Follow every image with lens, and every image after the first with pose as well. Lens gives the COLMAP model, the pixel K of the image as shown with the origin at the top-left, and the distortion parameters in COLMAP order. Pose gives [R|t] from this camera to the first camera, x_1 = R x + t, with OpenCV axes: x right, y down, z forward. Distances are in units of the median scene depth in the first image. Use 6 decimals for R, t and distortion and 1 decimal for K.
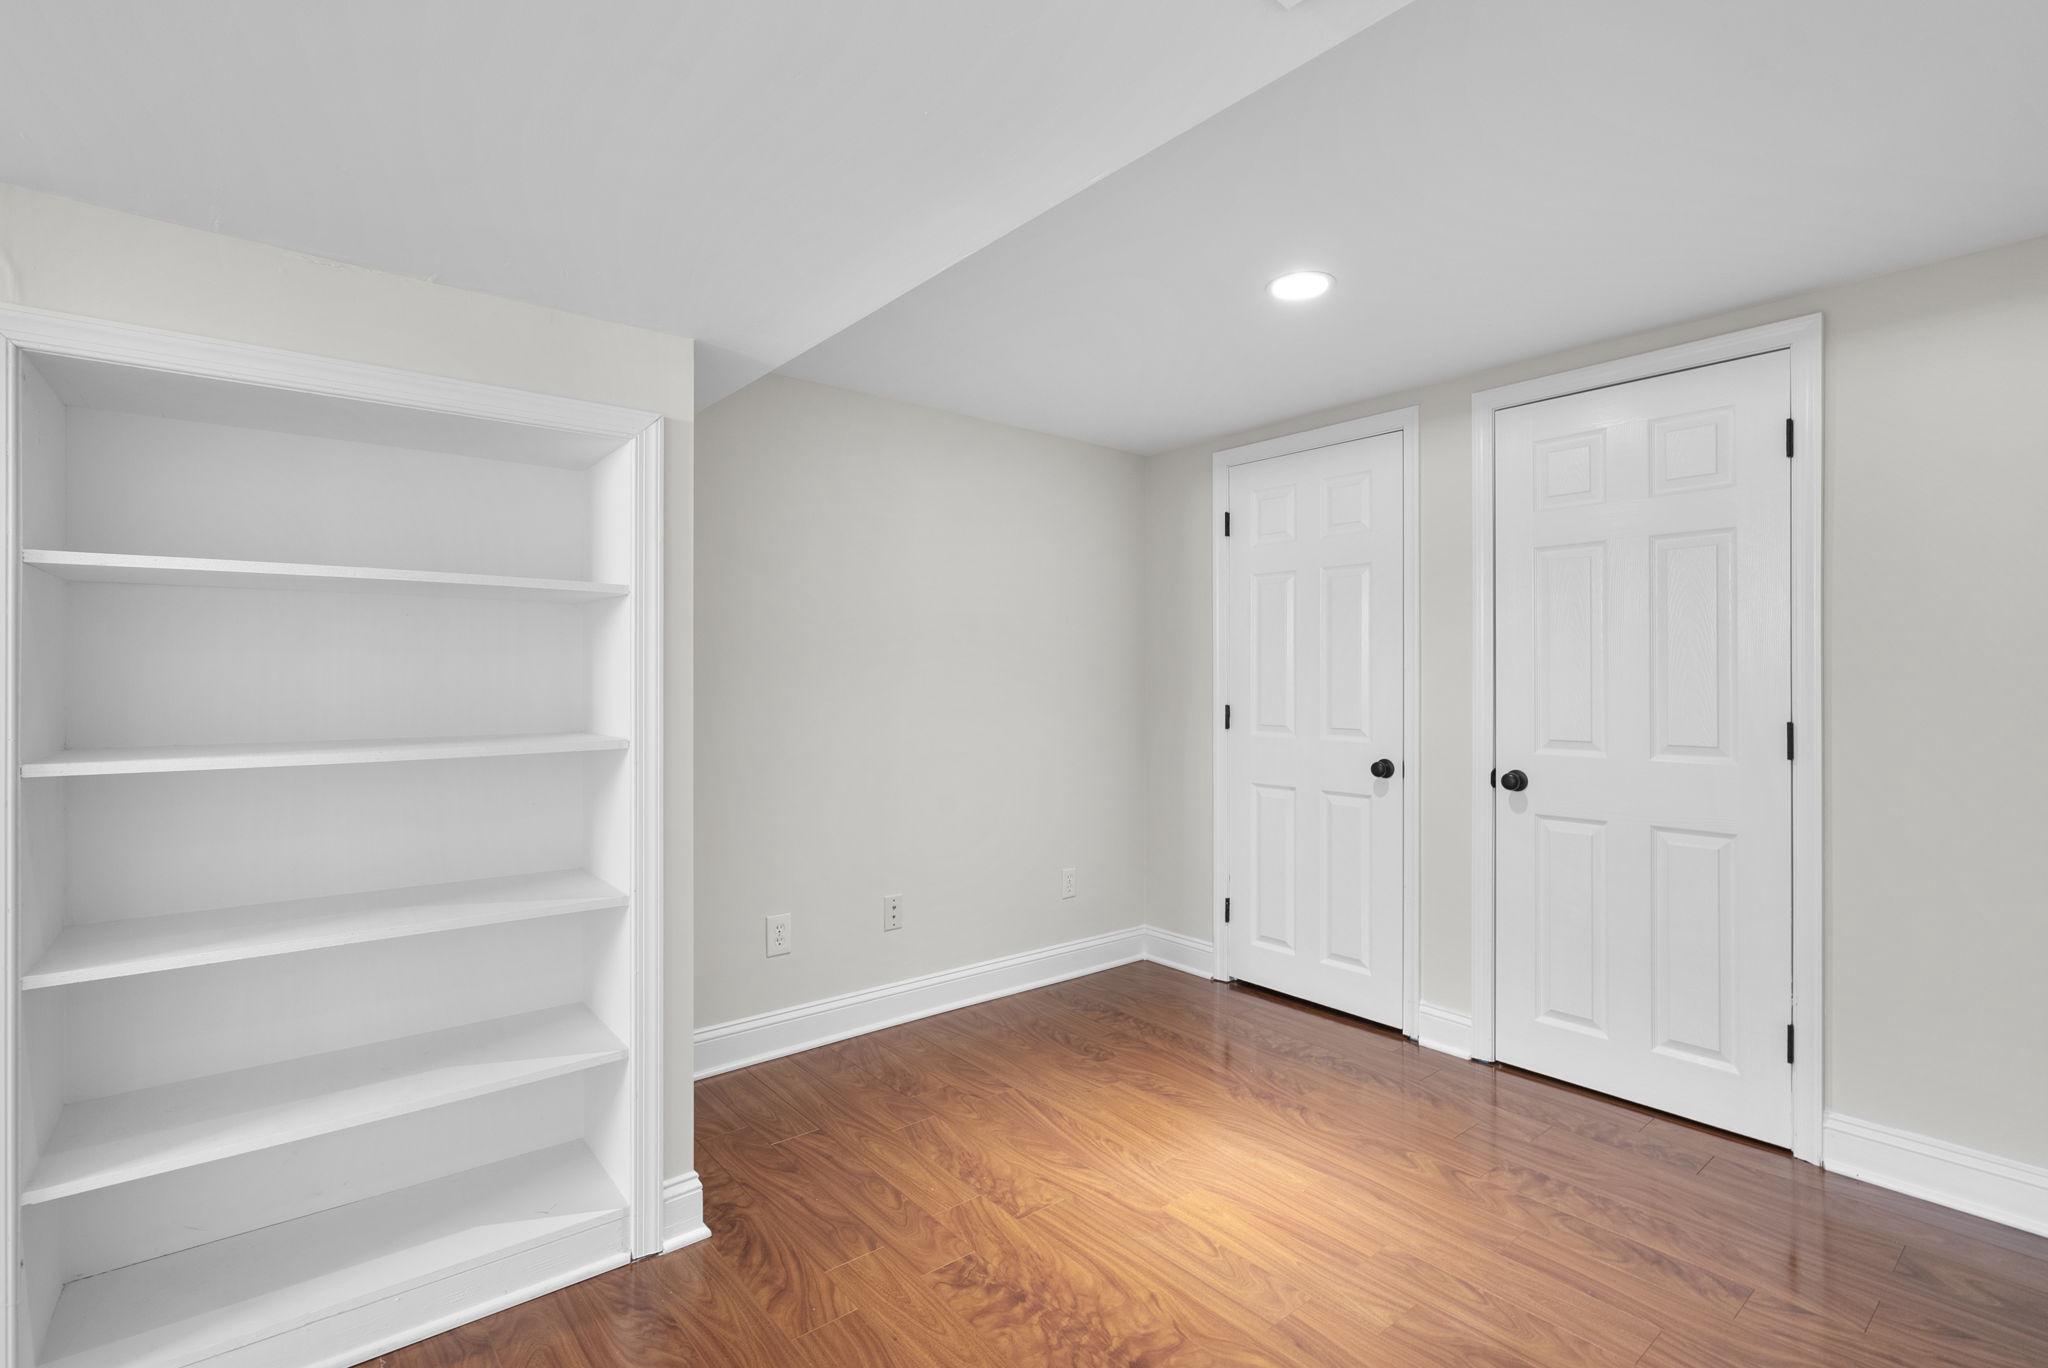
lens RADIAL K [[933.3, 0, 1023.7], [0, 933.3, 683.5], [0, 0, 1]] dist [0.001636, -0.000271]
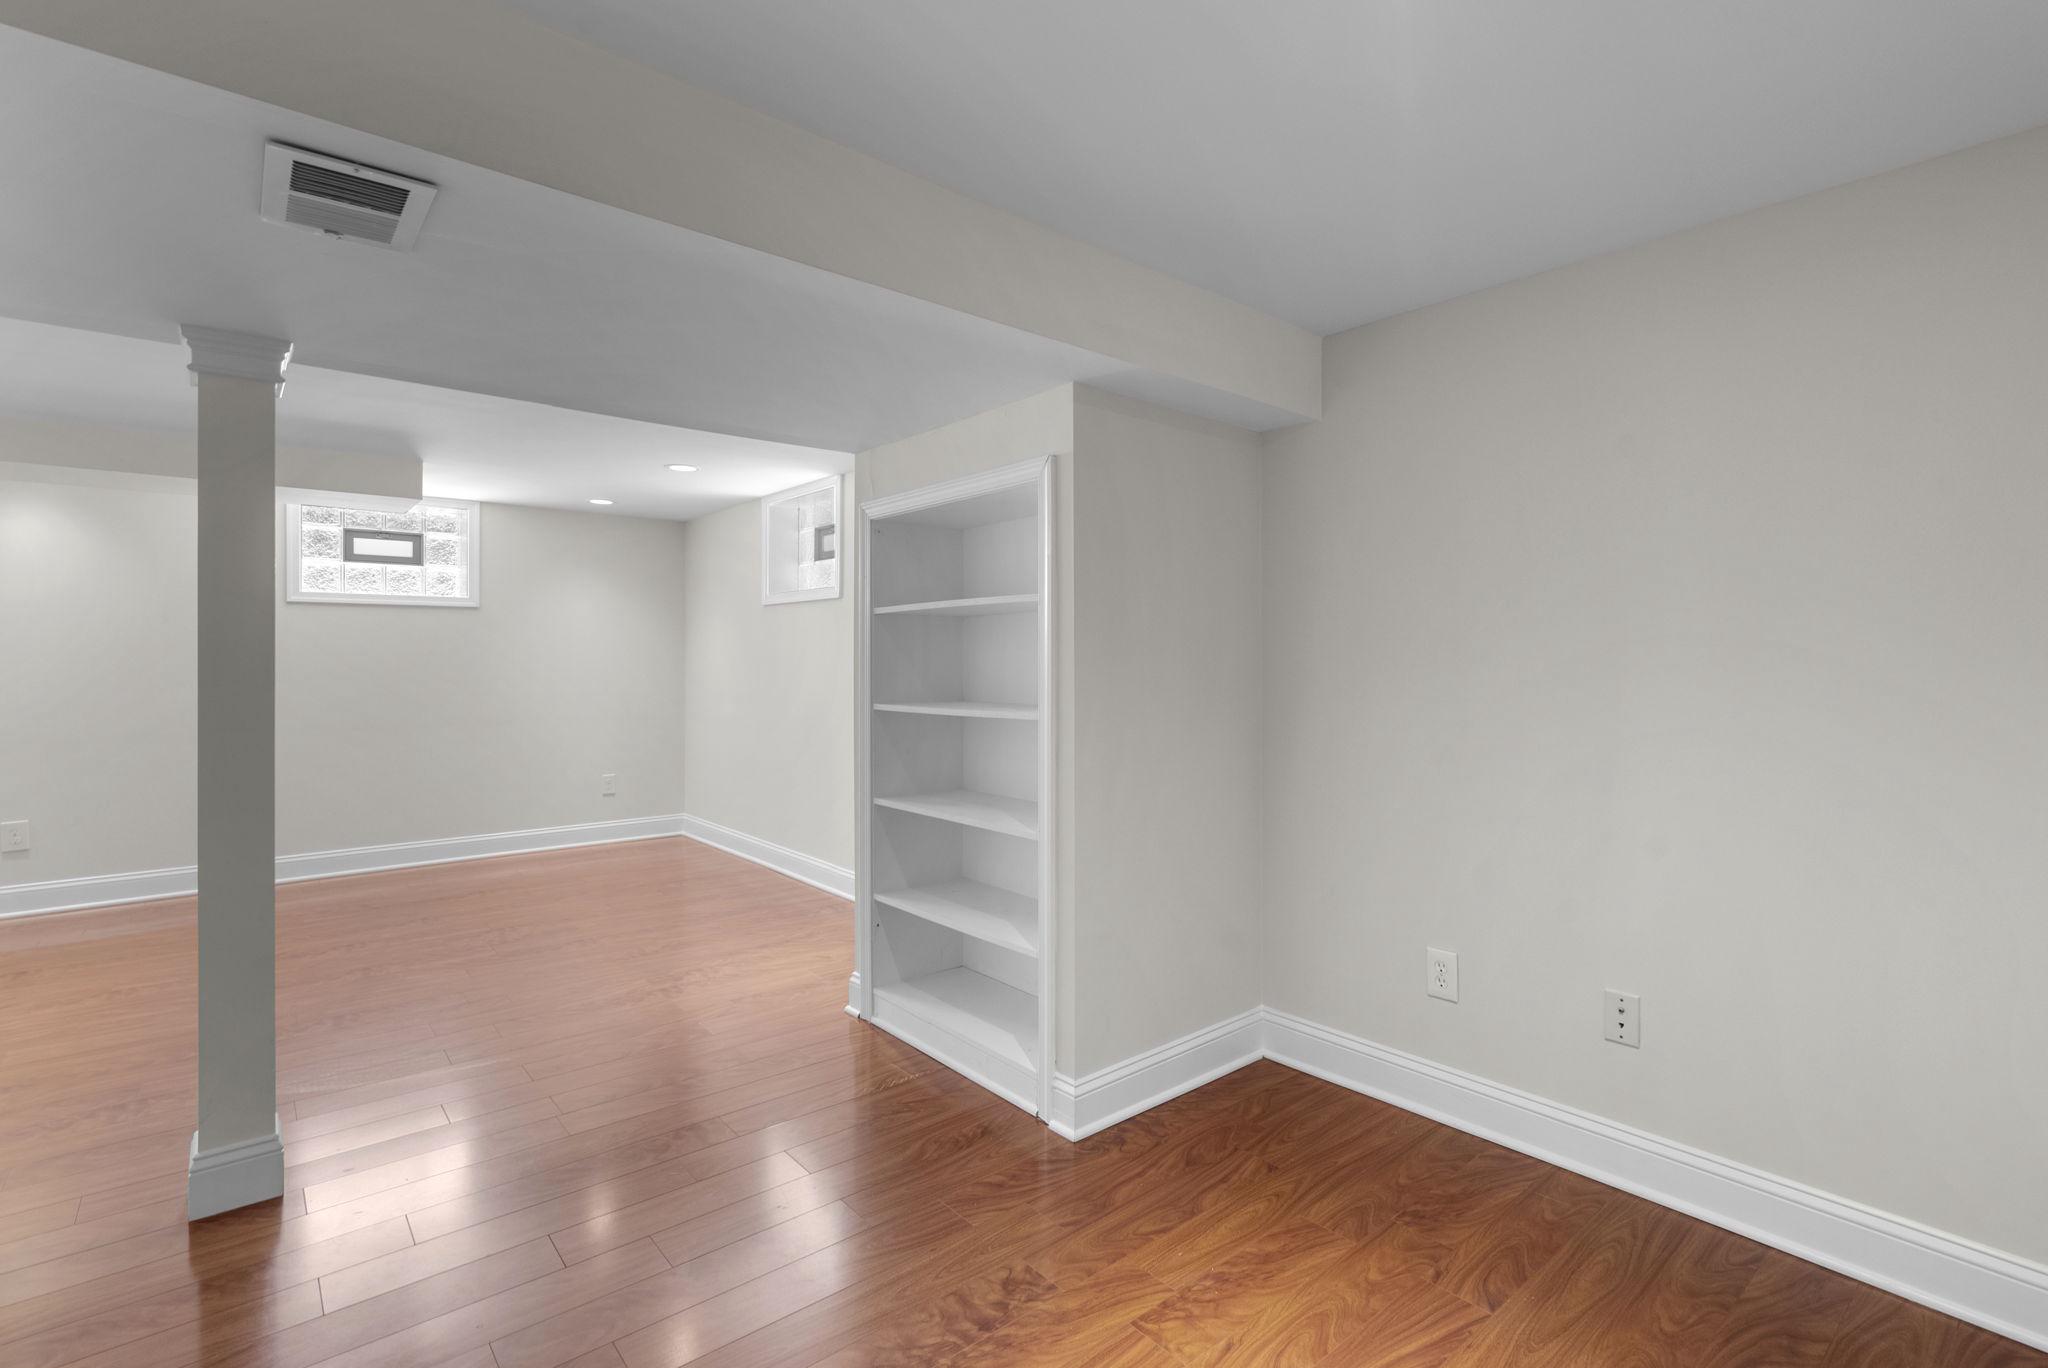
lens RADIAL K [[933.3, 0, 1024.2], [0, 933.3, 675.4], [0, 0, 1]] dist [0.001636, -0.000271]
pose [[0.020046, 0.008803, -0.999760, 0.744583], [-0.000488, 0.999961, 0.008795, -0.005556], [0.999799, 0.000312, 0.020049, 0.814844]]
